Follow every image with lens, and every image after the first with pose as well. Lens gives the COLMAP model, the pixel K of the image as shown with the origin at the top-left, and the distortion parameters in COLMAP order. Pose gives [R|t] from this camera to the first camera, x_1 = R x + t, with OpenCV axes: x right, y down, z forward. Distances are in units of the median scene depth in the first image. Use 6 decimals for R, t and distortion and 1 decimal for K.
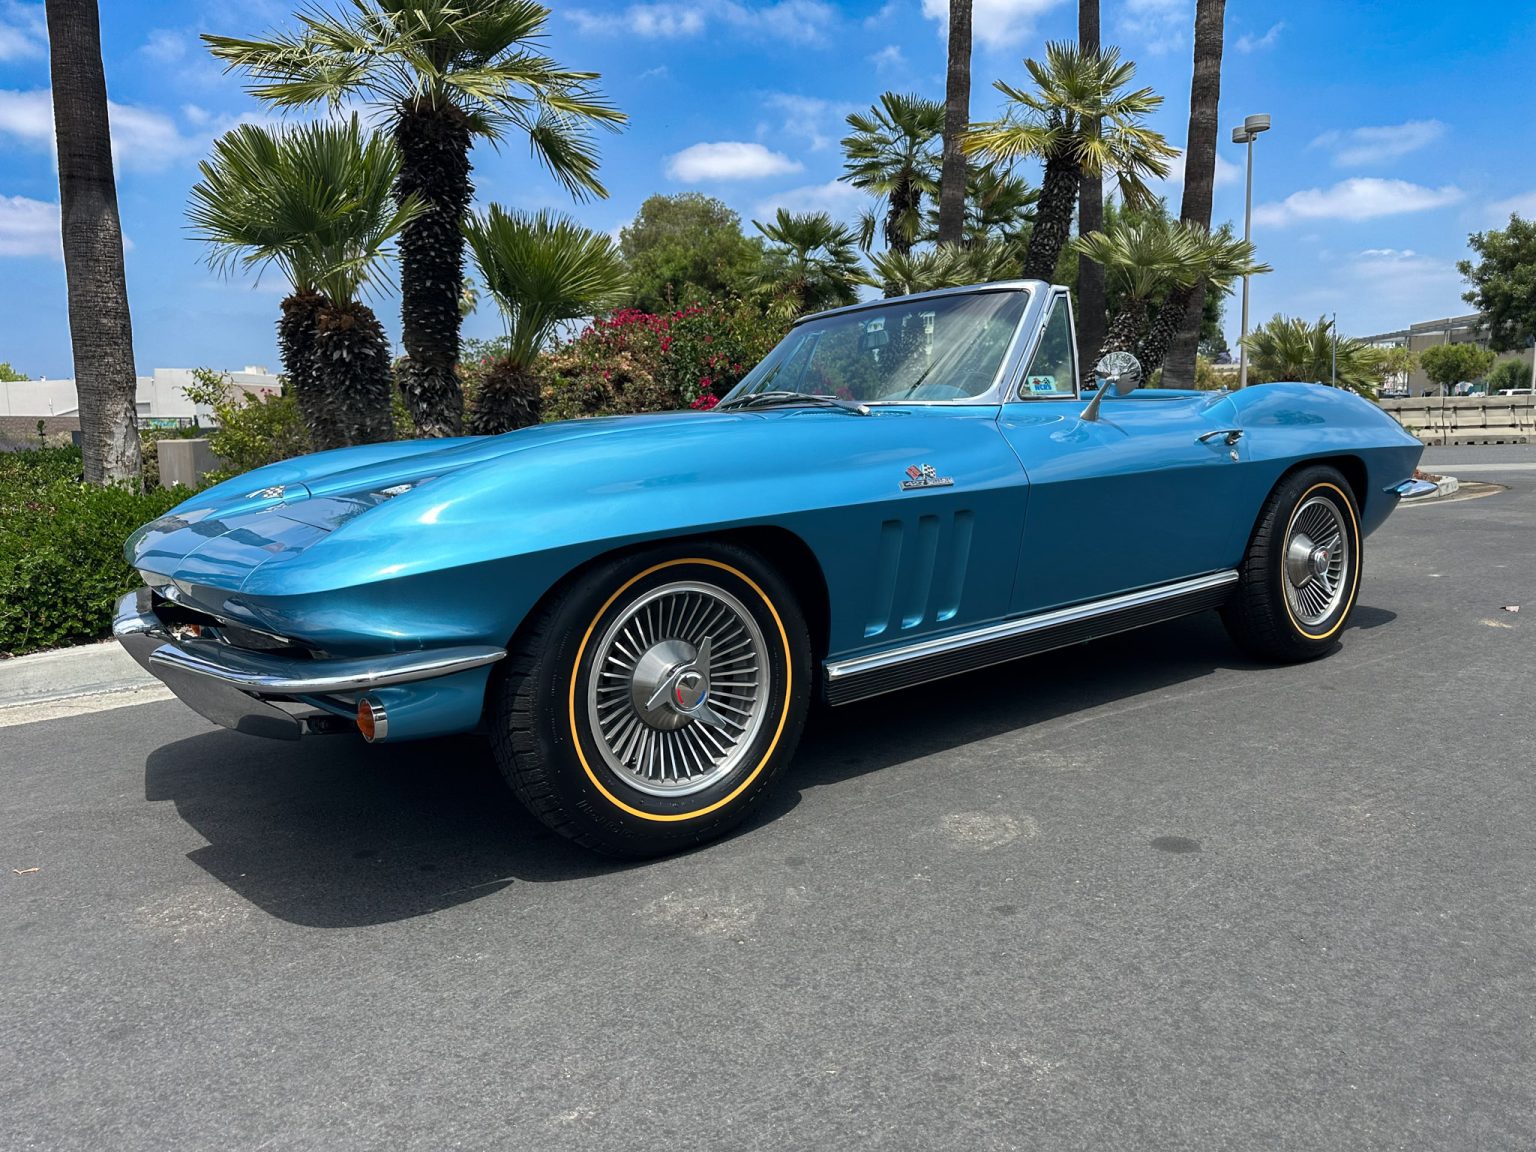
lens RADIAL K [[1086.0, 0, 763.1], [0, 1086.0, 578.0], [0, 0, 1]] dist [0.031606, -0.038016]
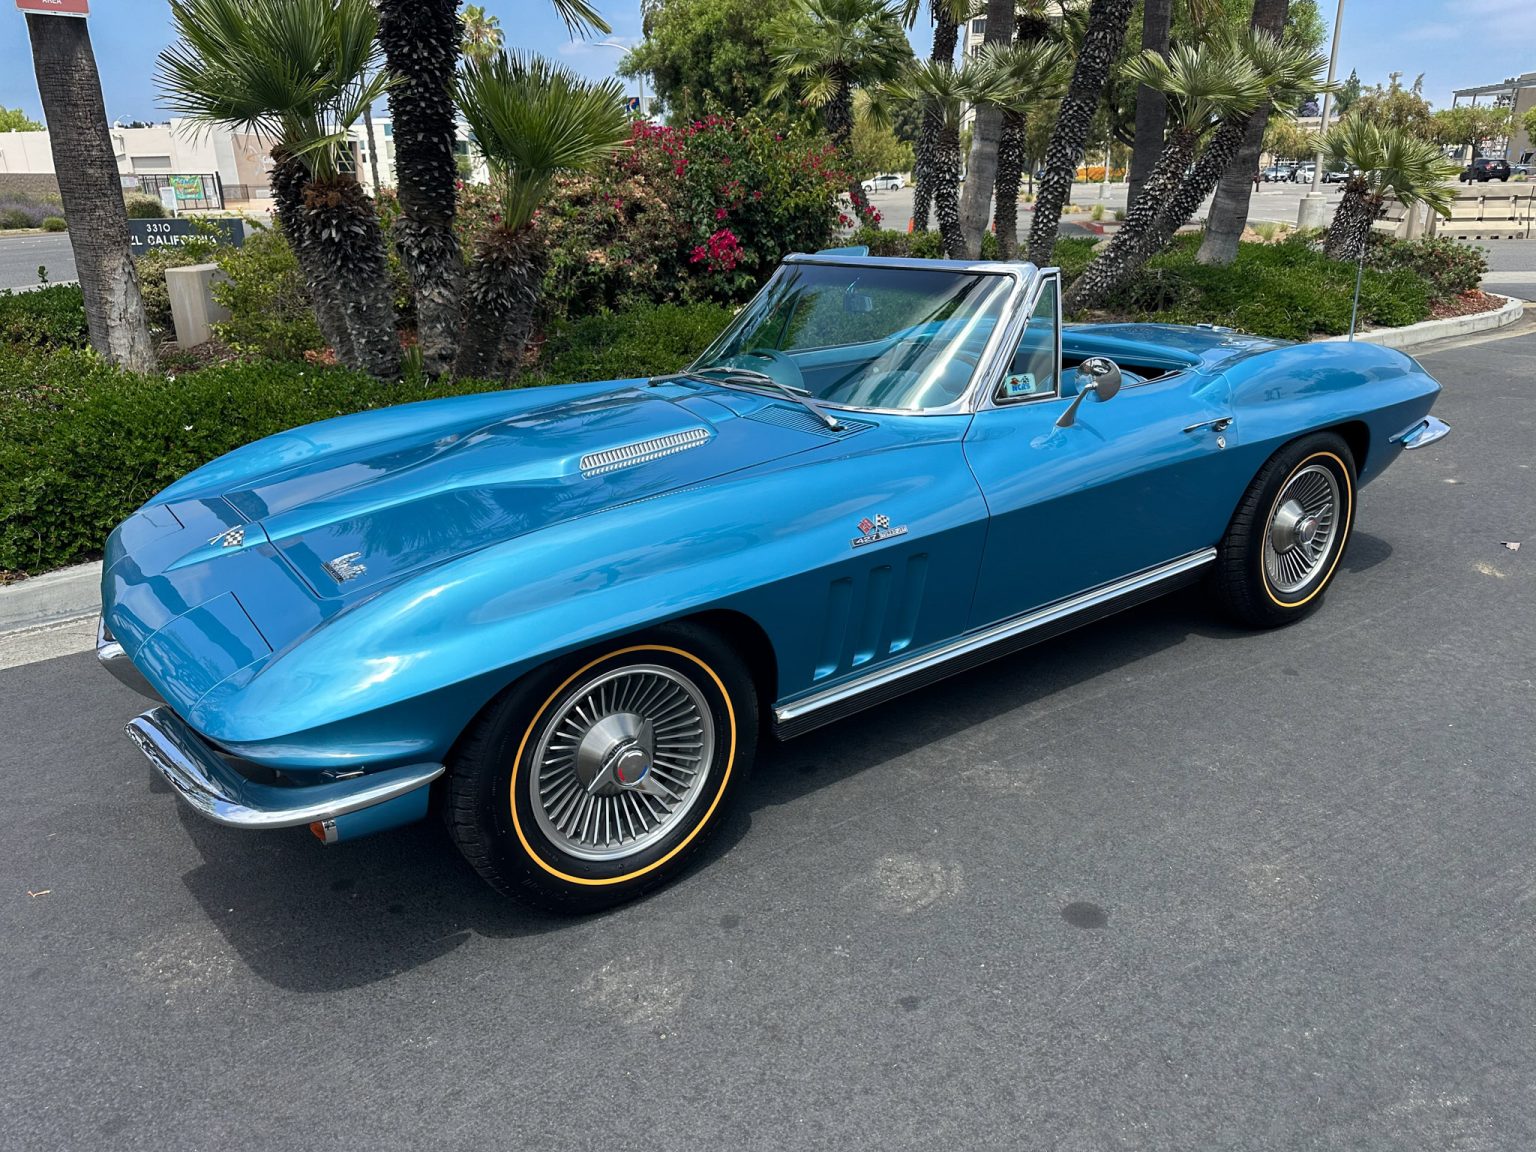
lens RADIAL K [[1088.9, 0, 768.0], [0, 1088.9, 576.0], [0, 0, 1]] dist [0.020947, -0.022495]
pose [[0.999307, 0.020833, -0.030843, 0.074862], [-0.013854, 0.977326, 0.211288, -0.242651], [0.034546, -0.210714, 0.976937, 0.010697]]
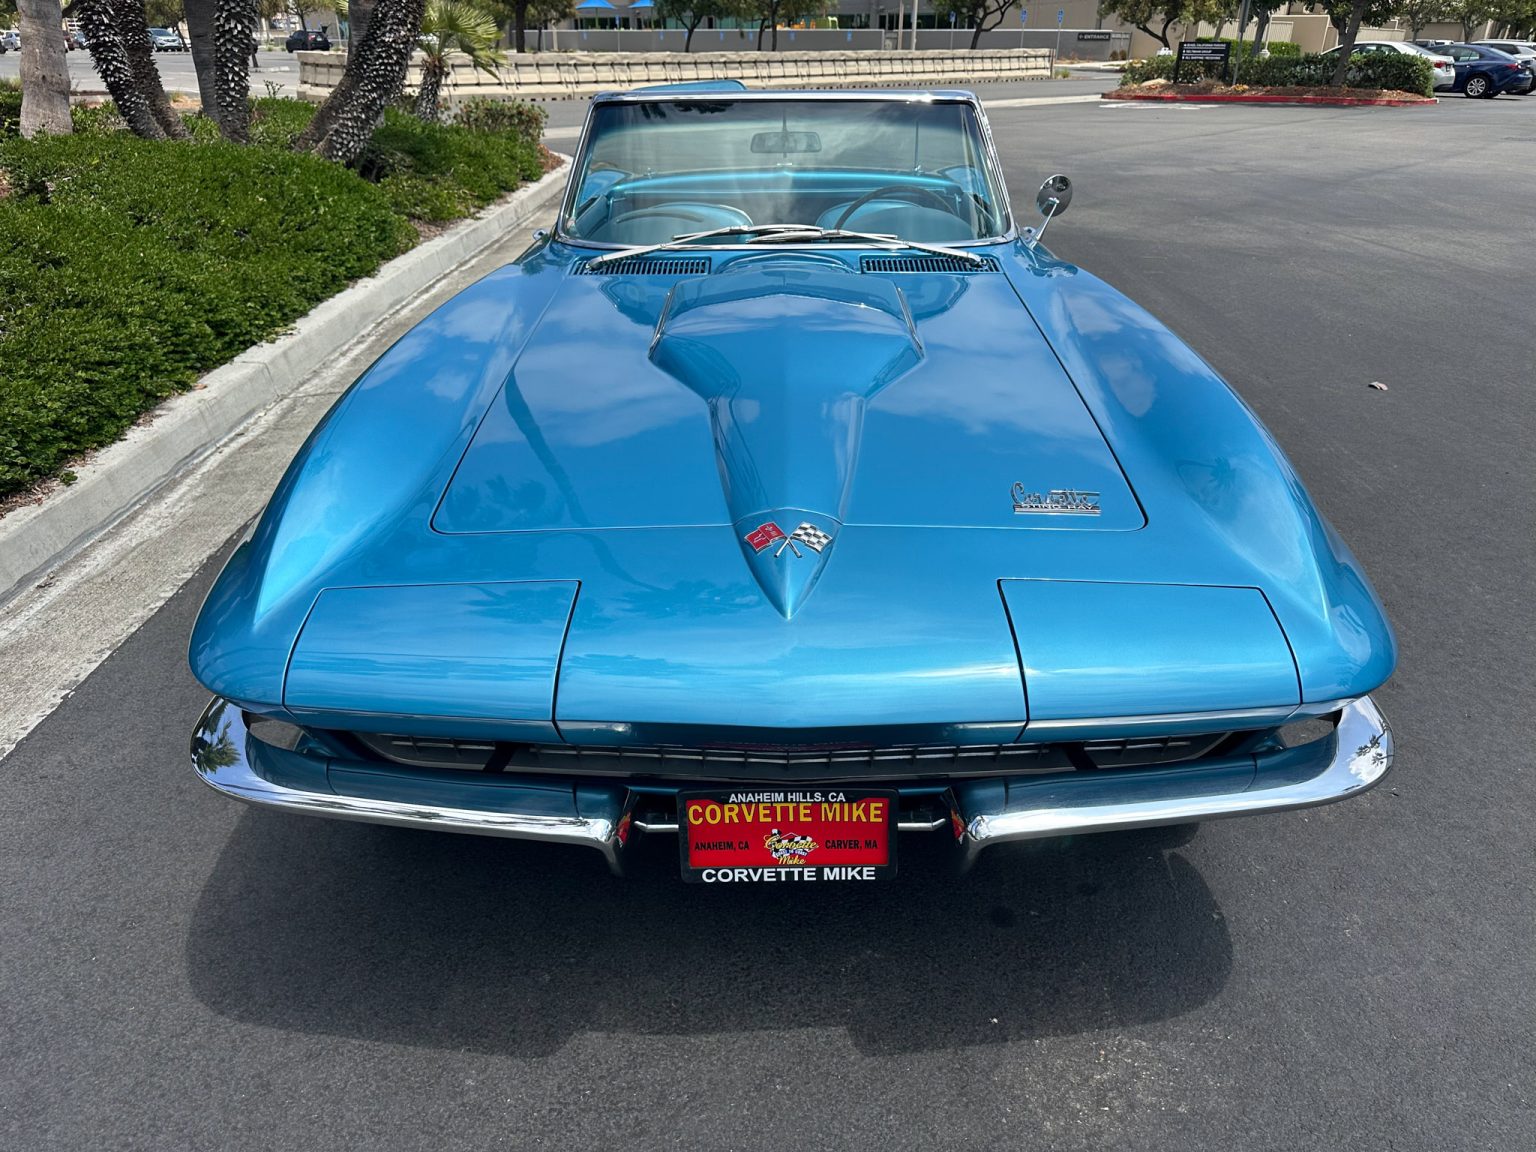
lens RADIAL K [[1096.7, 0, 763.4], [0, 1096.7, 569.8], [0, 0, 1]] dist [0.004304, -0.009121]
pose [[0.612046, -0.310875, 0.727156, -0.854705], [0.081648, 0.939421, 0.332900, -0.249598], [-0.786596, -0.144379, 0.600351, 0.575393]]
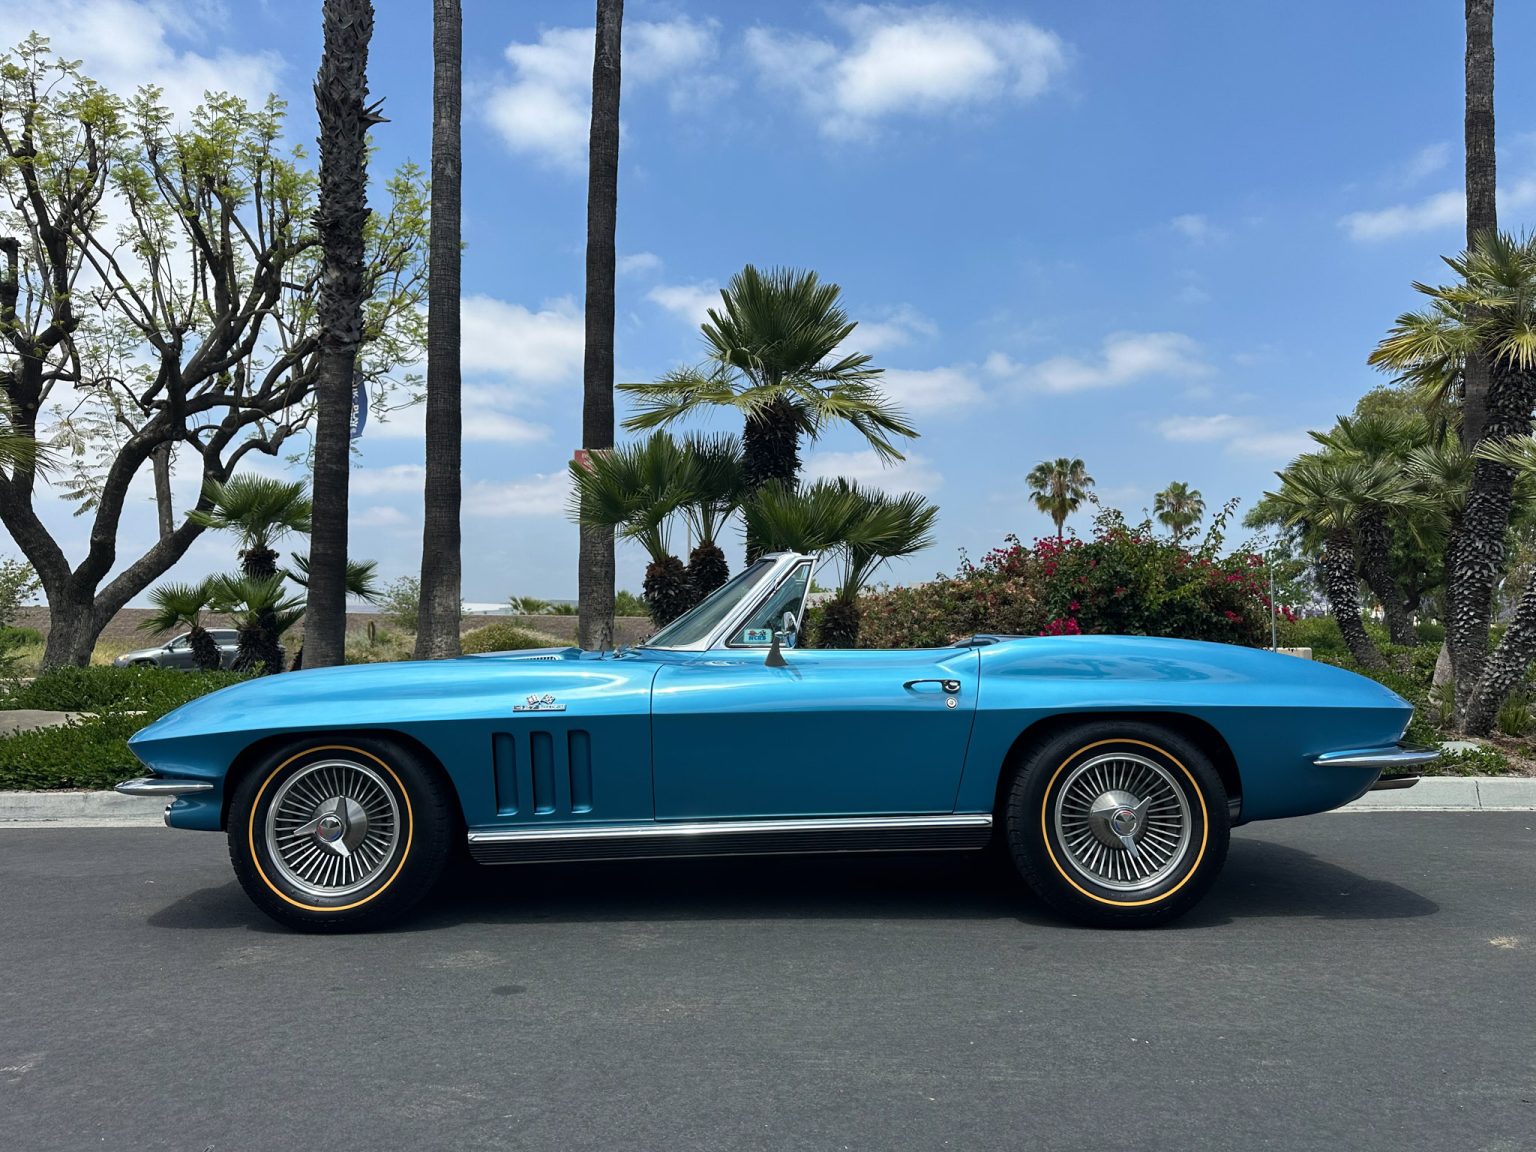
lens RADIAL K [[1109.8, 0, 782.2], [0, 1109.8, 577.1], [0, 0, 1]] dist [-0.003458, -0.008178]
pose [[0.794450, -0.012584, -0.607199, 1.177943], [-0.101768, 0.982891, -0.153521, -0.062354], [0.598743, 0.183758, 0.779577, 0.041391]]
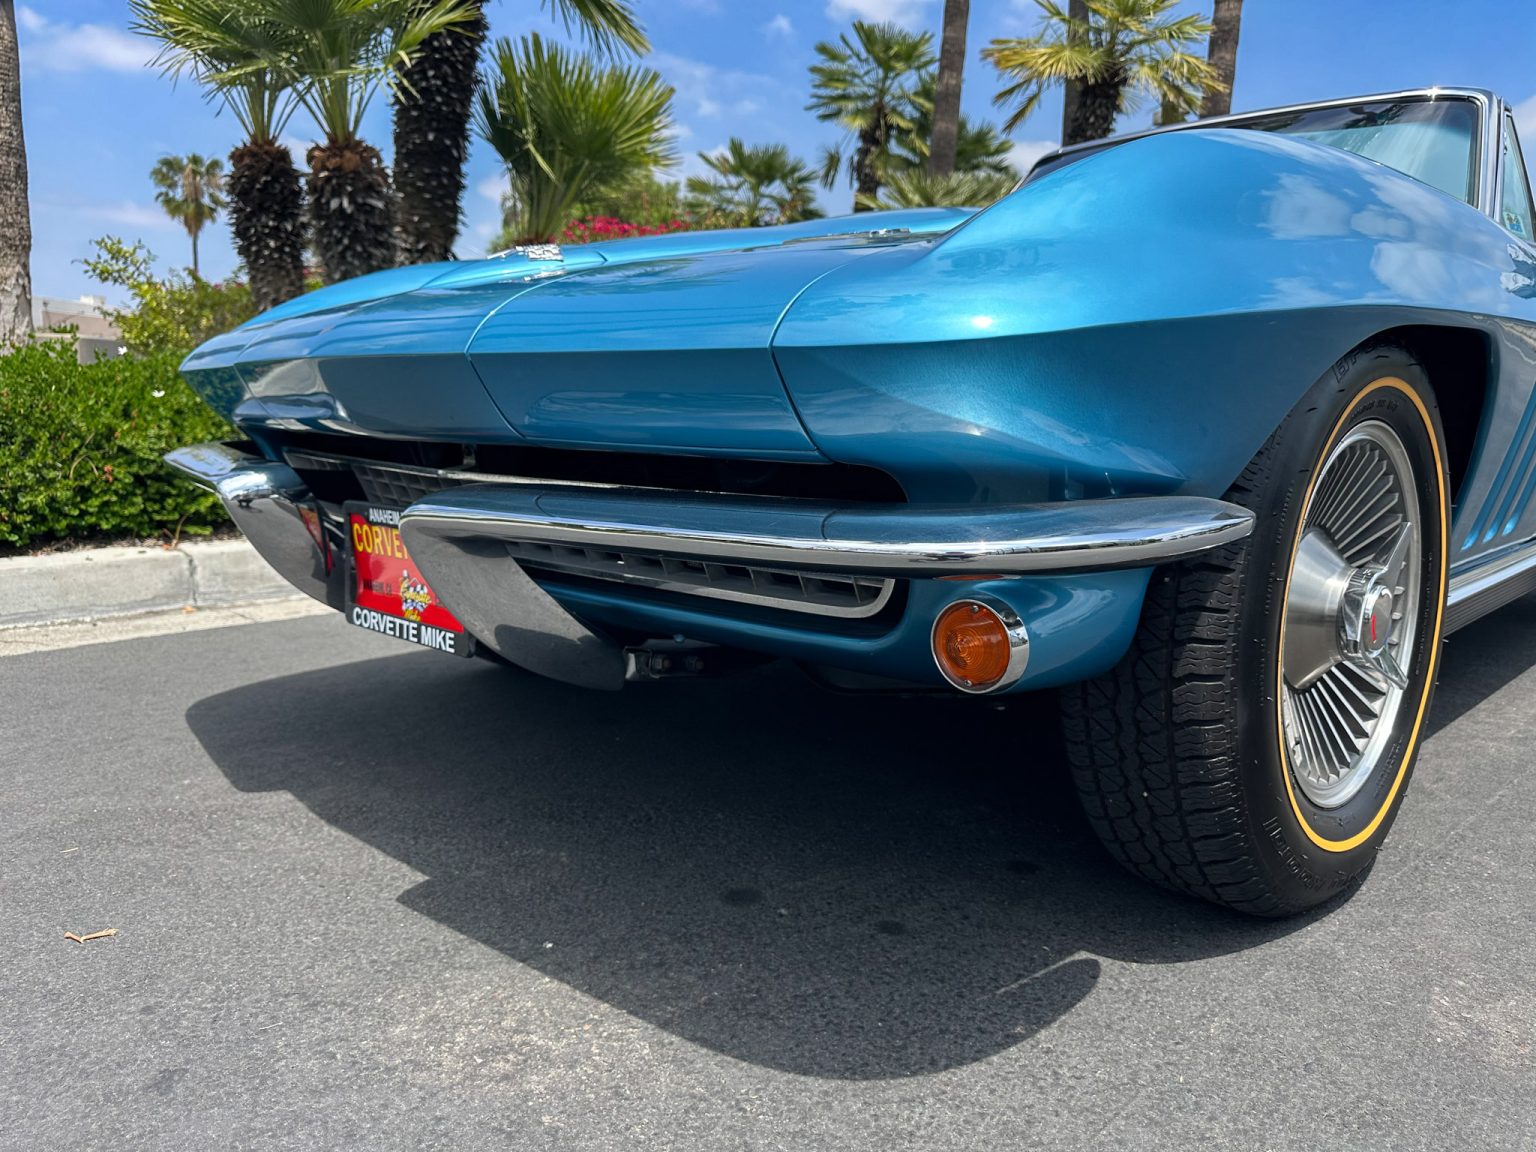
lens RADIAL K [[1096.7, 0, 763.4], [0, 1096.7, 569.8], [0, 0, 1]] dist [0.004304, -0.009121]
pose [[0.991748, 0.033479, 0.123754, -0.362816], [-0.035631, 0.999249, 0.015220, 0.065719], [-0.123152, -0.019504, 0.992196, 0.382860]]
